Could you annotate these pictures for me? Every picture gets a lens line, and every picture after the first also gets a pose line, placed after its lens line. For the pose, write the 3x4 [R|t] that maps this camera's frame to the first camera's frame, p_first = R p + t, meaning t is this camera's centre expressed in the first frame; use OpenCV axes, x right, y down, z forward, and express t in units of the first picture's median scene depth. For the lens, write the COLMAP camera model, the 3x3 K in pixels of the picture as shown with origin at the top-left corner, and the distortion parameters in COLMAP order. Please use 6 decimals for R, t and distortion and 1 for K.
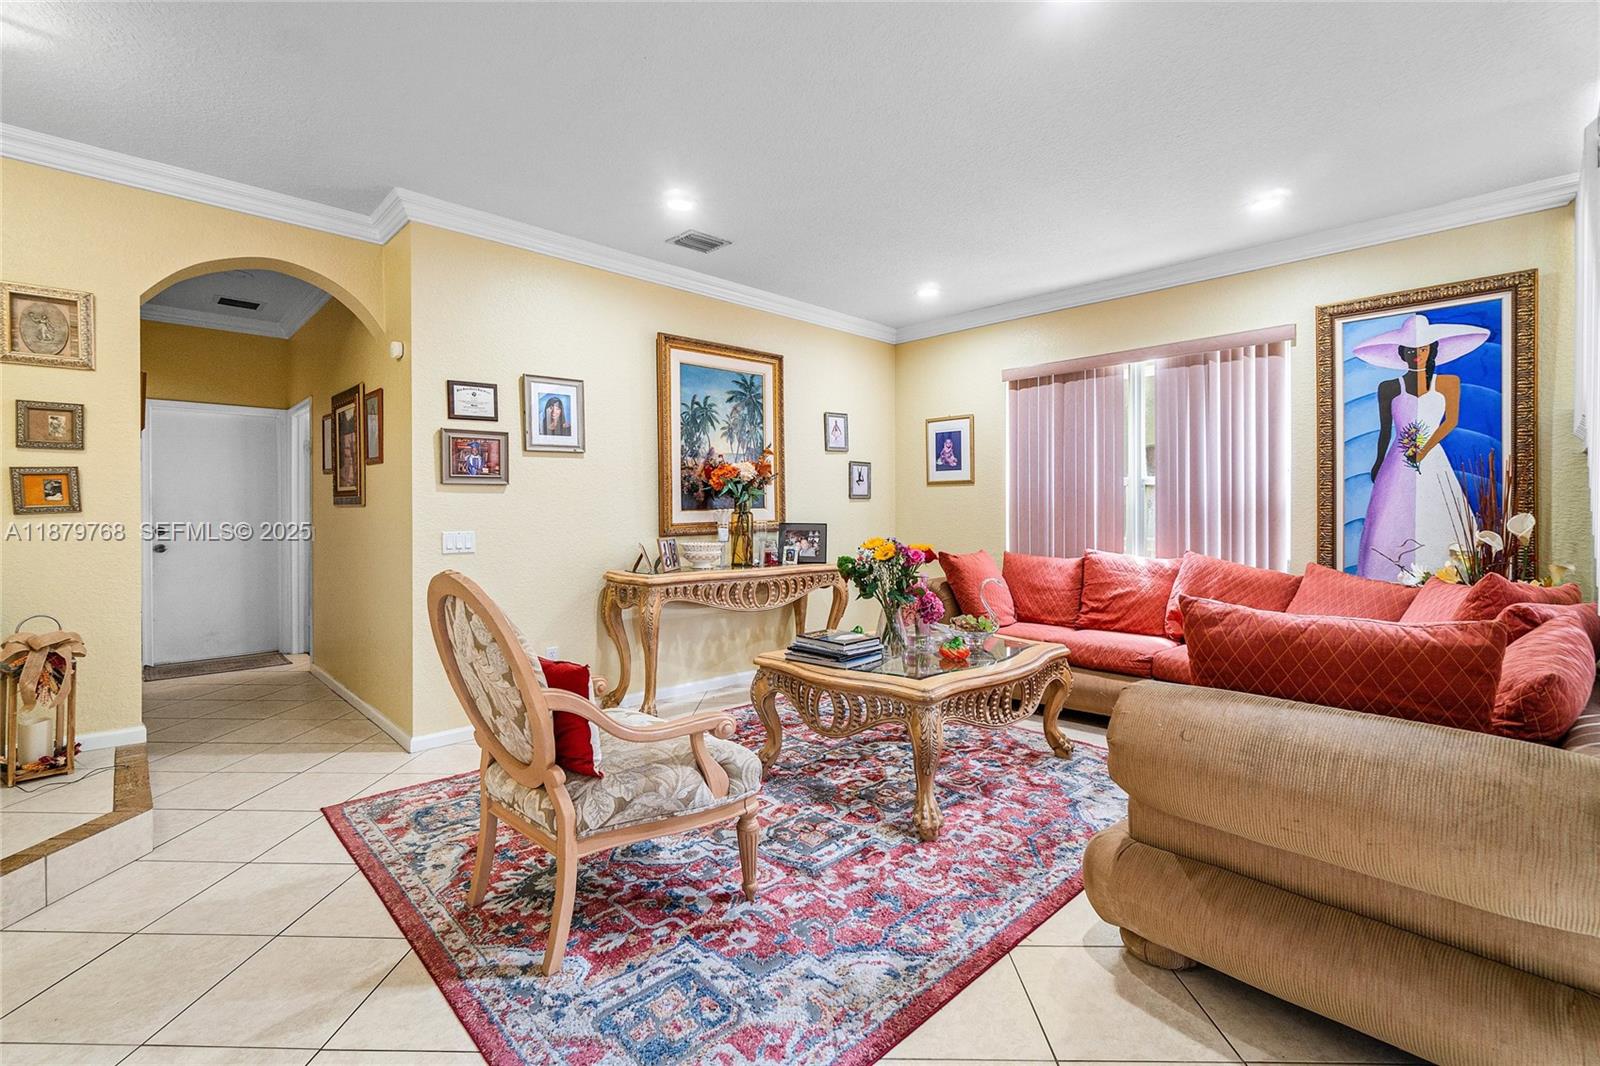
lens RADIAL K [[708.0, 0, 801.5], [0, 708.0, 498.6], [0, 0, 1]] dist [0.000042, -0.000005]
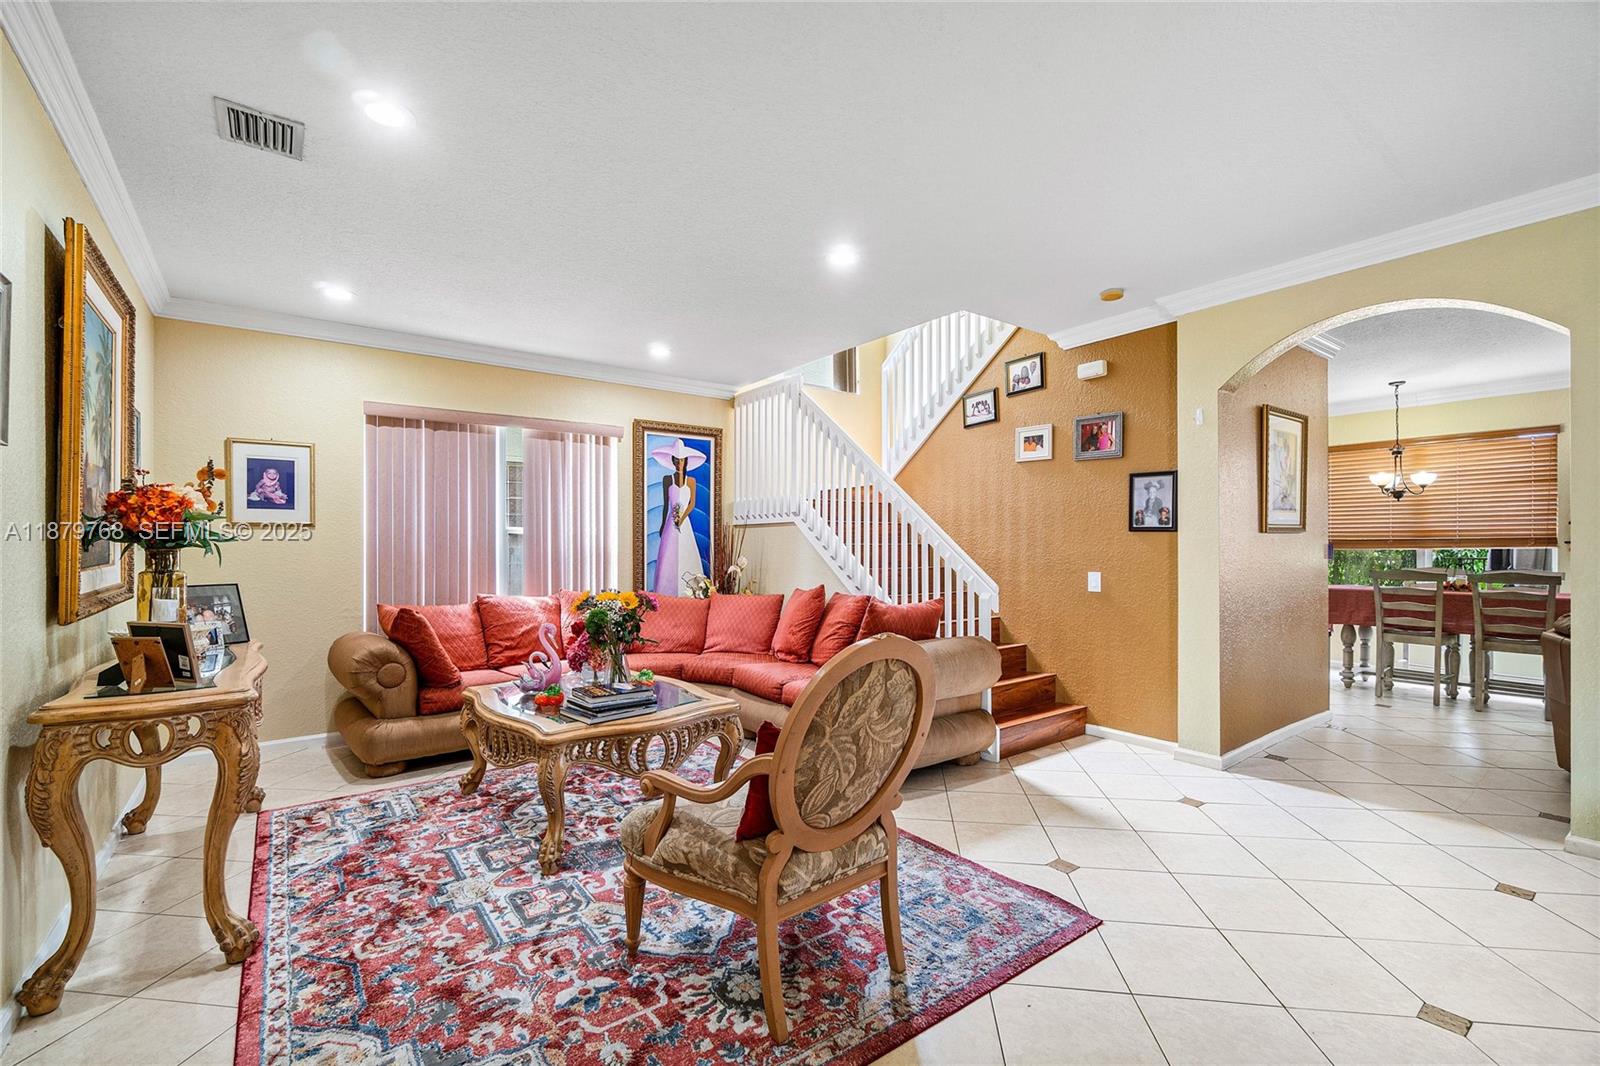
lens RADIAL K [[702.1, 0, 801.8], [0, 702.1, 529.3], [0, 0, 1]] dist [-0.003525, -0.000396]
pose [[0.116816, 0.022726, 0.992893, -0.723631], [-0.010845, 0.999708, -0.021606, -0.010401], [-0.993094, -0.008244, 0.117029, 0.488322]]
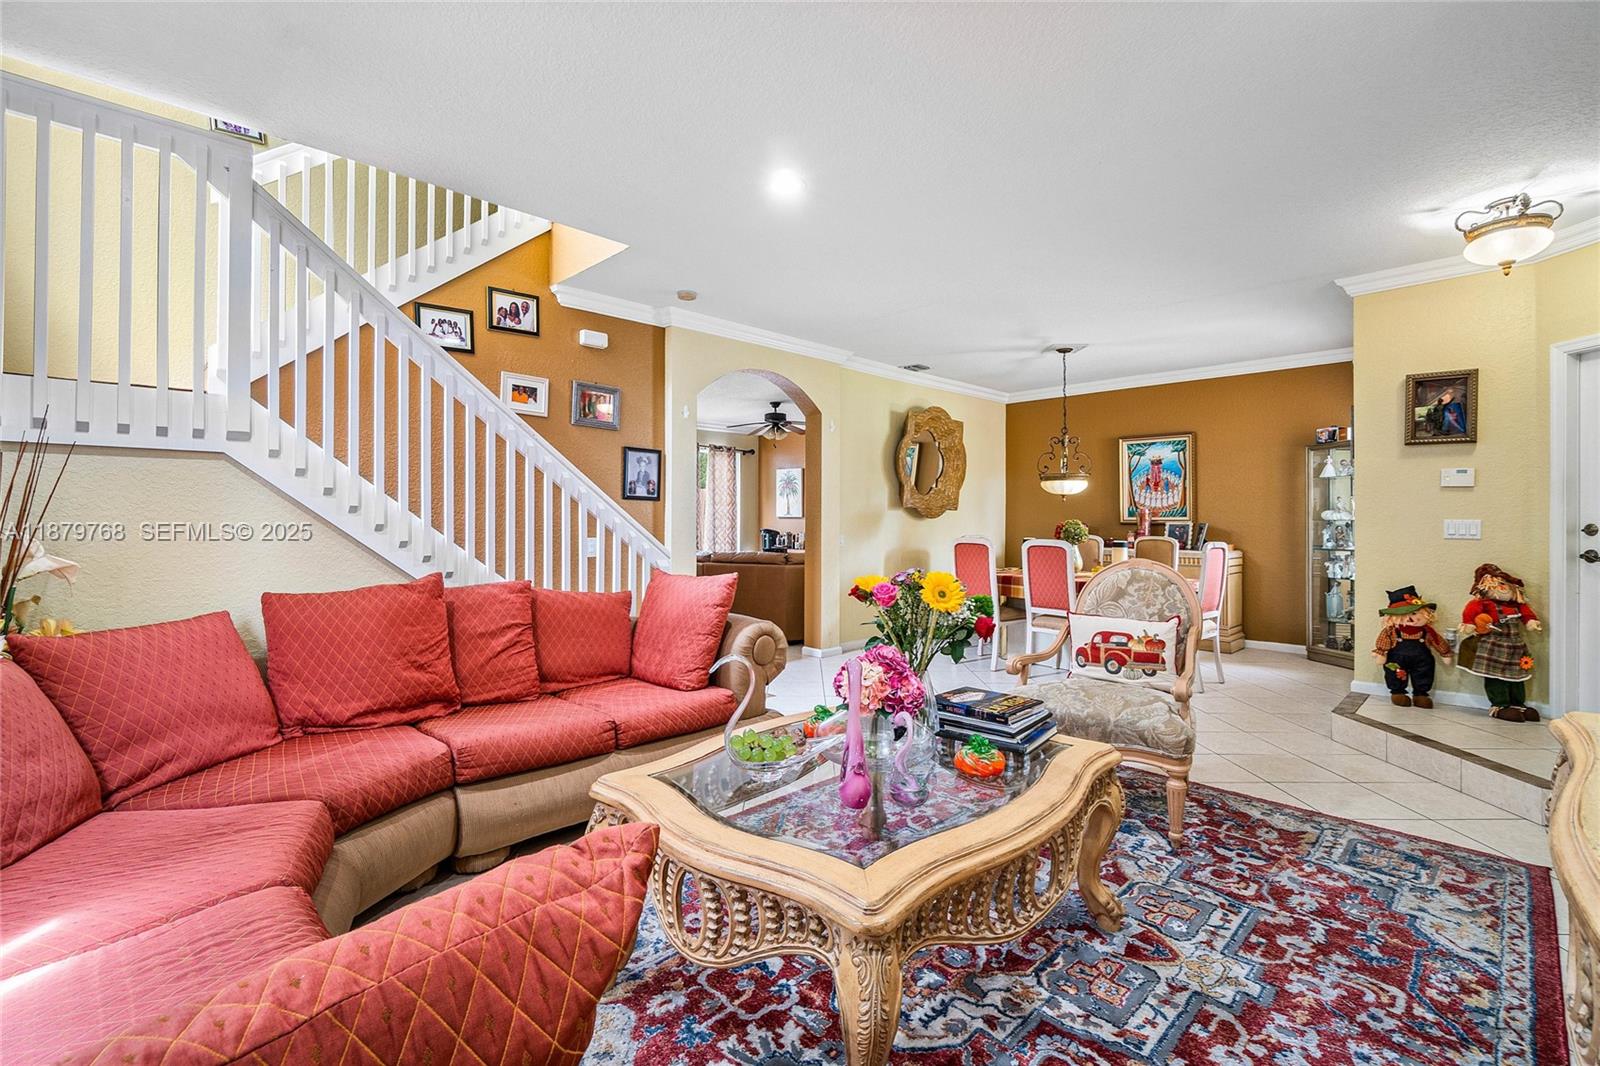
lens RADIAL K [[697.2, 0, 797.6], [0, 697.2, 513.0], [0, 0, 1]] dist [0.000873, 0.000204]
pose [[-0.999957, -0.002303, -0.009023, 0.198840], [-0.002160, 0.999873, -0.015803, 0.006170], [0.009058, -0.015783, -0.999834, 1.363089]]
